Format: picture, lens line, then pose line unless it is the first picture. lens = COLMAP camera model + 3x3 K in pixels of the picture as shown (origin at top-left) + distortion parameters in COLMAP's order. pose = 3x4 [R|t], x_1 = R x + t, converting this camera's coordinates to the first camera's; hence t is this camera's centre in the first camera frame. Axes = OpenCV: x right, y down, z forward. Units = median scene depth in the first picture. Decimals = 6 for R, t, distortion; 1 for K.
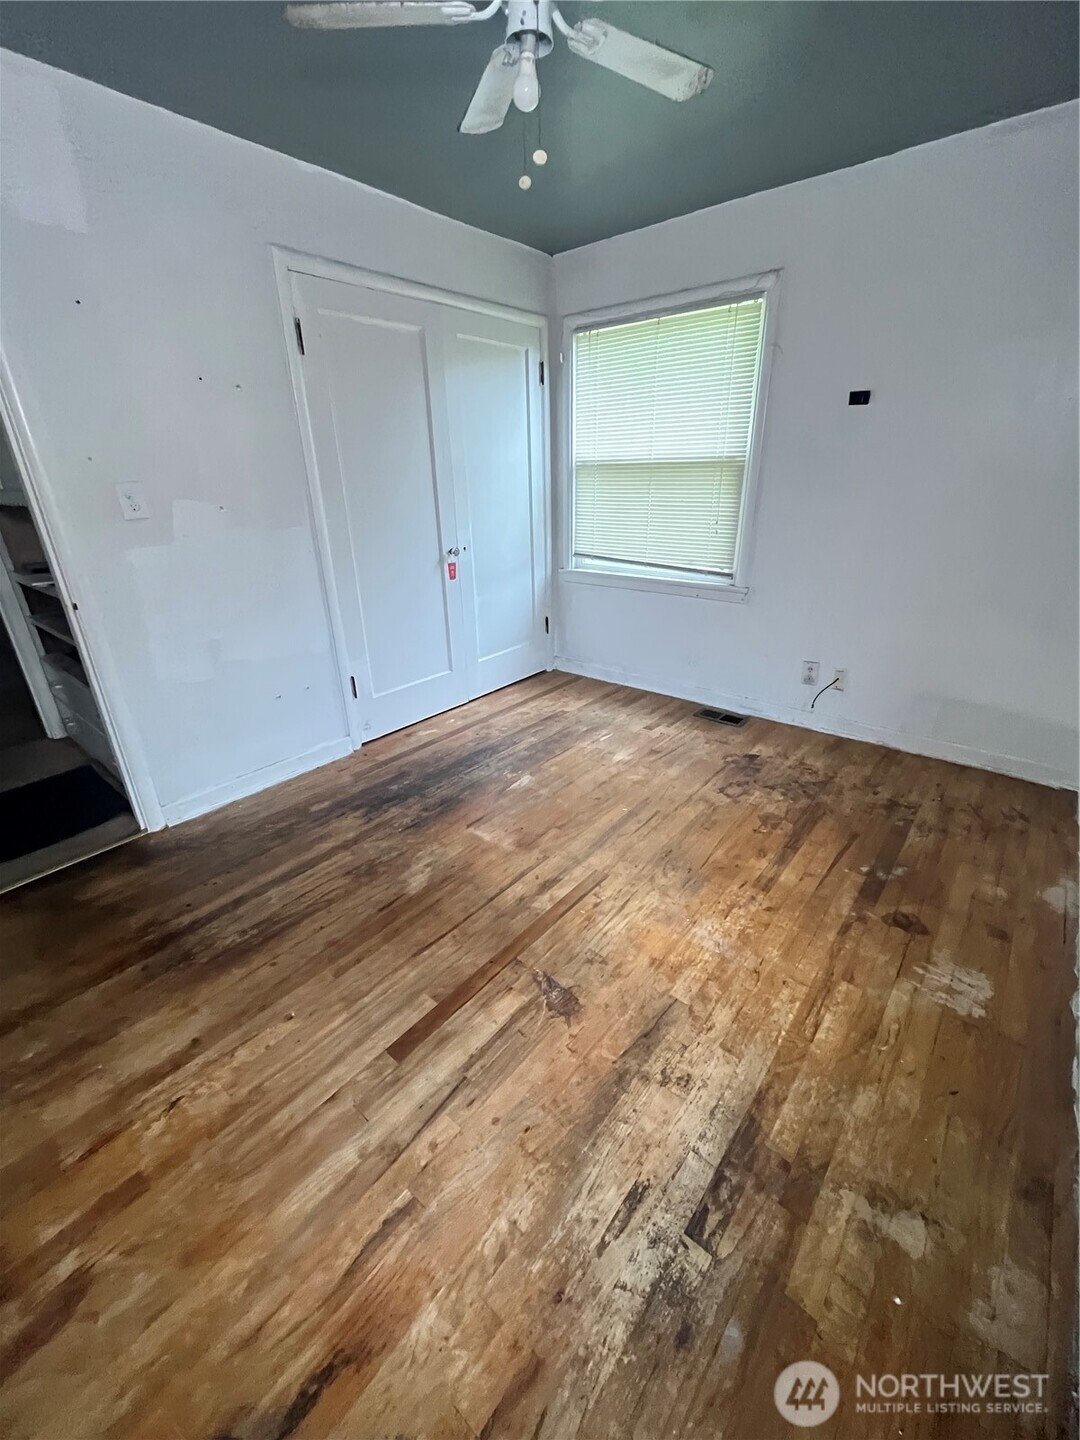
lens RADIAL K [[586.5, 0, 537.3], [0, 586.5, 720.1], [0, 0, 1]] dist [-0.001890, -0.000512]
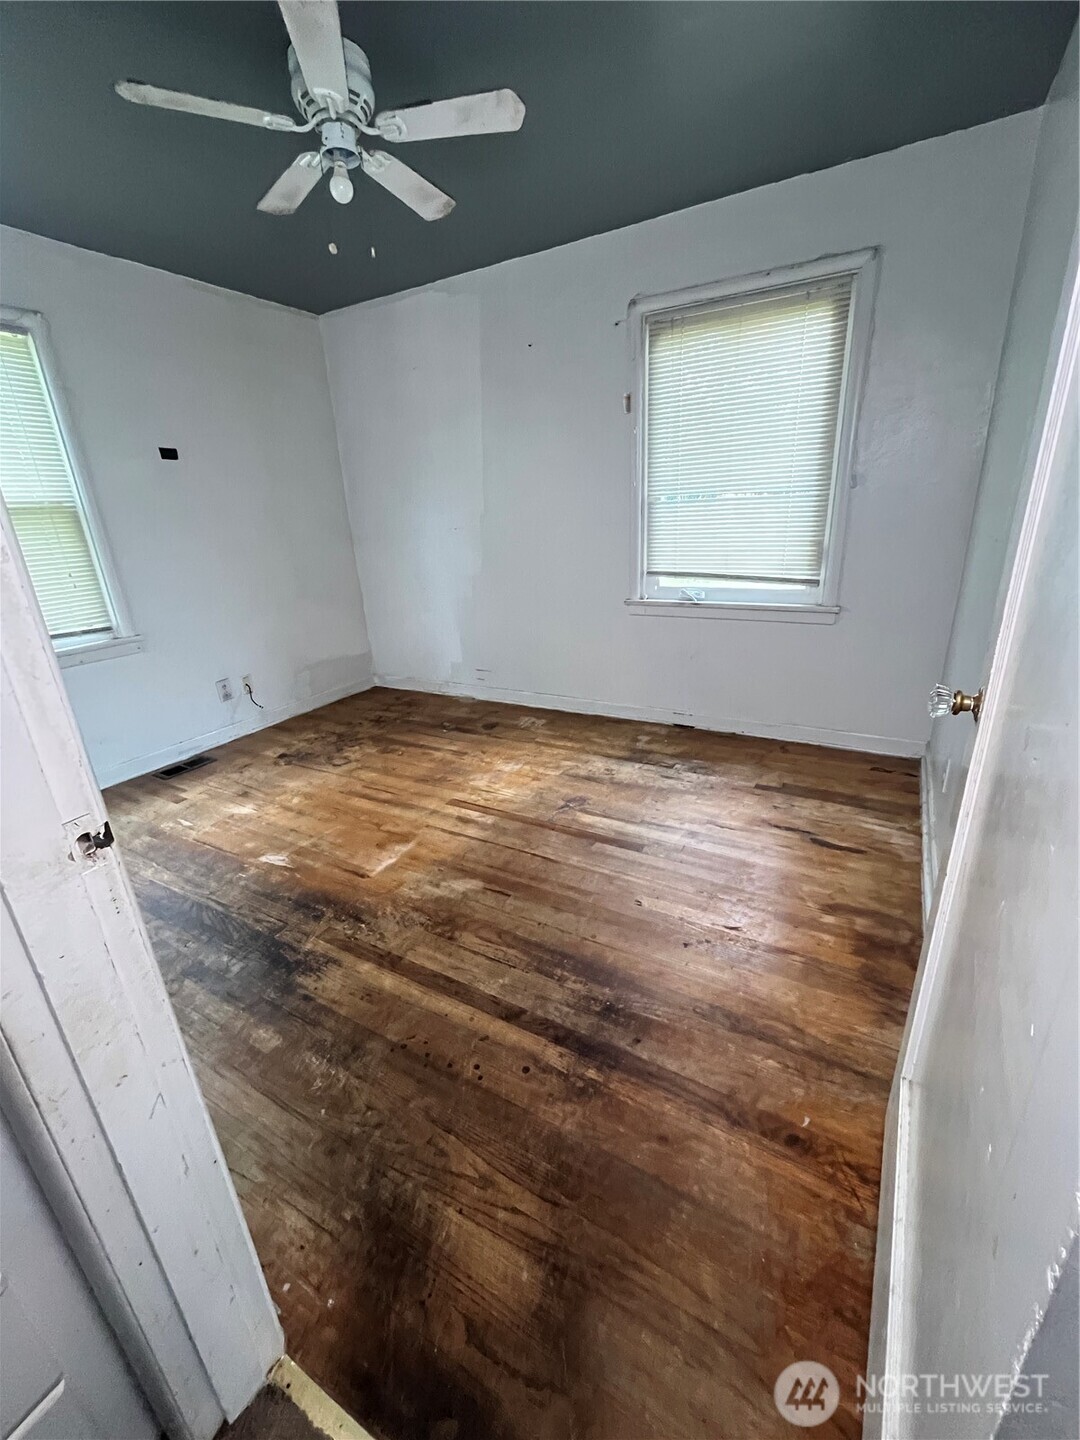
lens RADIAL K [[586.5, 0, 539.3], [0, 586.5, 719.7], [0, 0, 1]] dist [-0.001890, -0.000512]
pose [[-0.169005, -0.306127, 0.936869, -1.009632], [0.439568, 0.827364, 0.349641, -0.231525], [-0.882166, 0.470909, -0.005265, 0.722612]]
